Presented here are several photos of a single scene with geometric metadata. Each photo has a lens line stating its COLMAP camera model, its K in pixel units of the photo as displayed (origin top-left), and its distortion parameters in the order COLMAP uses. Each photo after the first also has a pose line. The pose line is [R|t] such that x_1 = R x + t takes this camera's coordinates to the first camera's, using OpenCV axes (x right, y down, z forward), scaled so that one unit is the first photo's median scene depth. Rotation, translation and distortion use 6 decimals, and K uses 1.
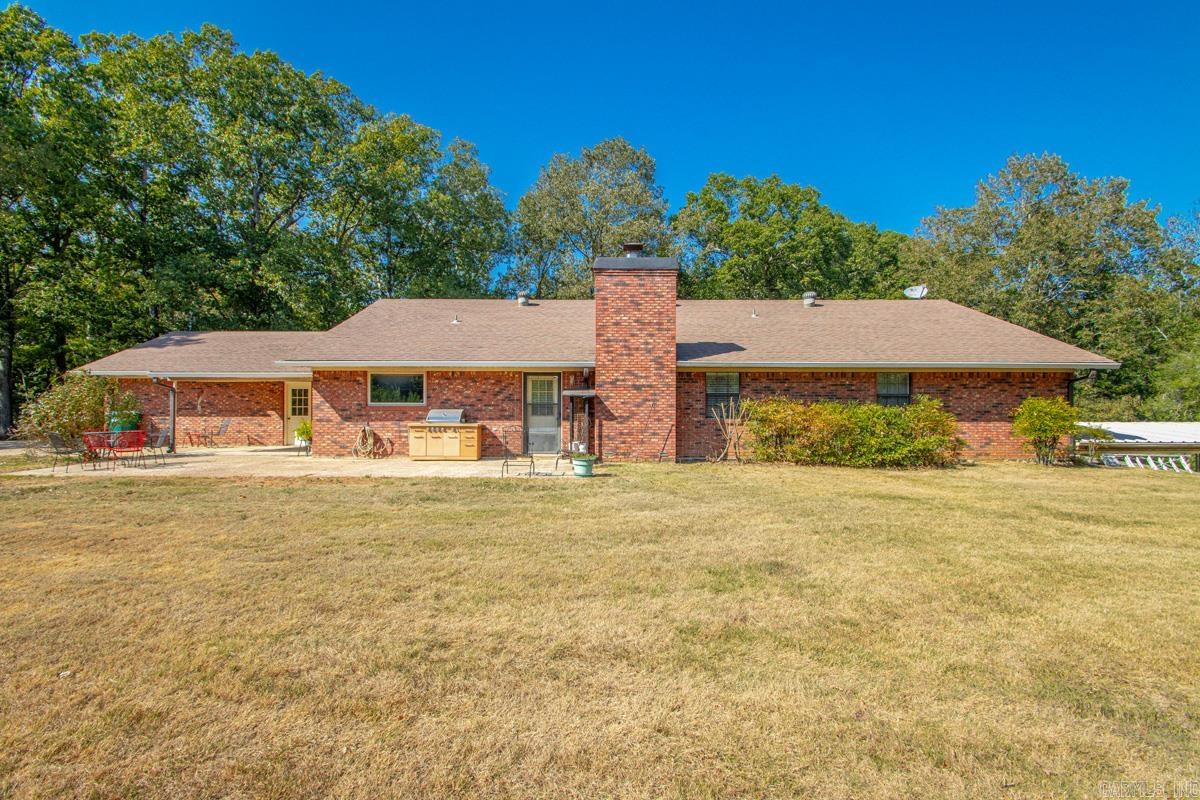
lens RADIAL K [[557.8, 0, 588.5], [0, 557.8, 402.6], [0, 0, 1]] dist [0.018000, -0.020165]
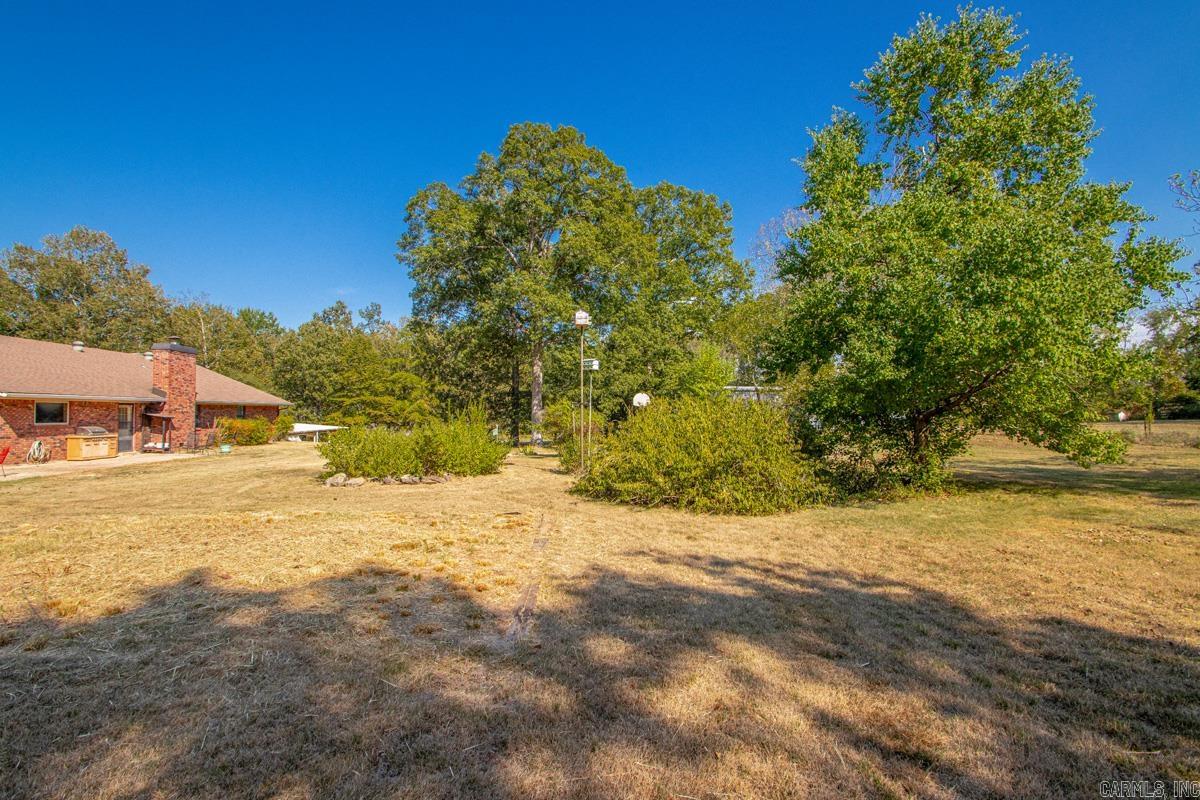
lens RADIAL K [[557.8, 0, 588.5], [0, 557.8, 402.6], [0, 0, 1]] dist [0.018000, -0.020165]
pose [[-0.076800, 0.016243, 0.996914, -1.861329], [-0.005466, 0.999845, -0.016711, -0.035255], [-0.997032, -0.006732, -0.076699, -0.248445]]
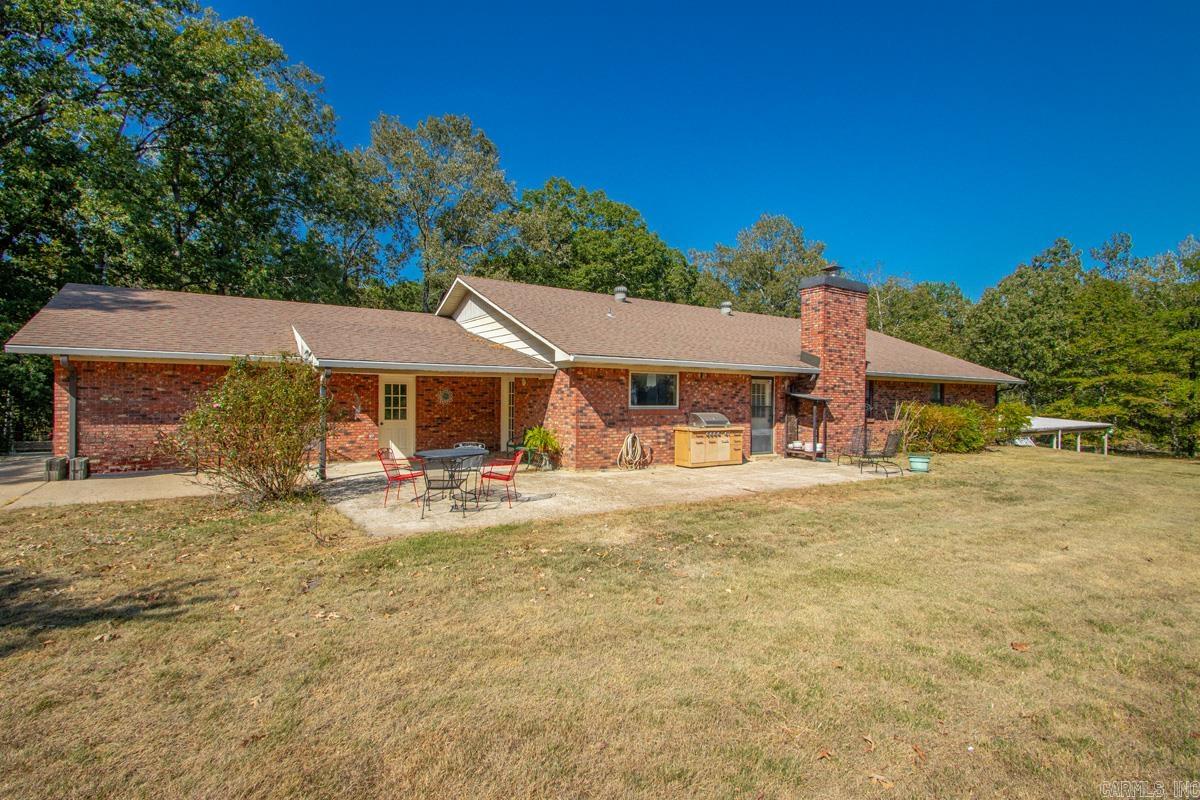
lens RADIAL K [[557.8, 0, 588.5], [0, 557.8, 402.6], [0, 0, 1]] dist [0.018000, -0.020165]
pose [[0.844291, 0.001592, 0.535883, -0.920336], [-0.008994, 0.999897, 0.011199, -0.013926], [-0.535810, -0.014275, 0.844218, 0.293844]]
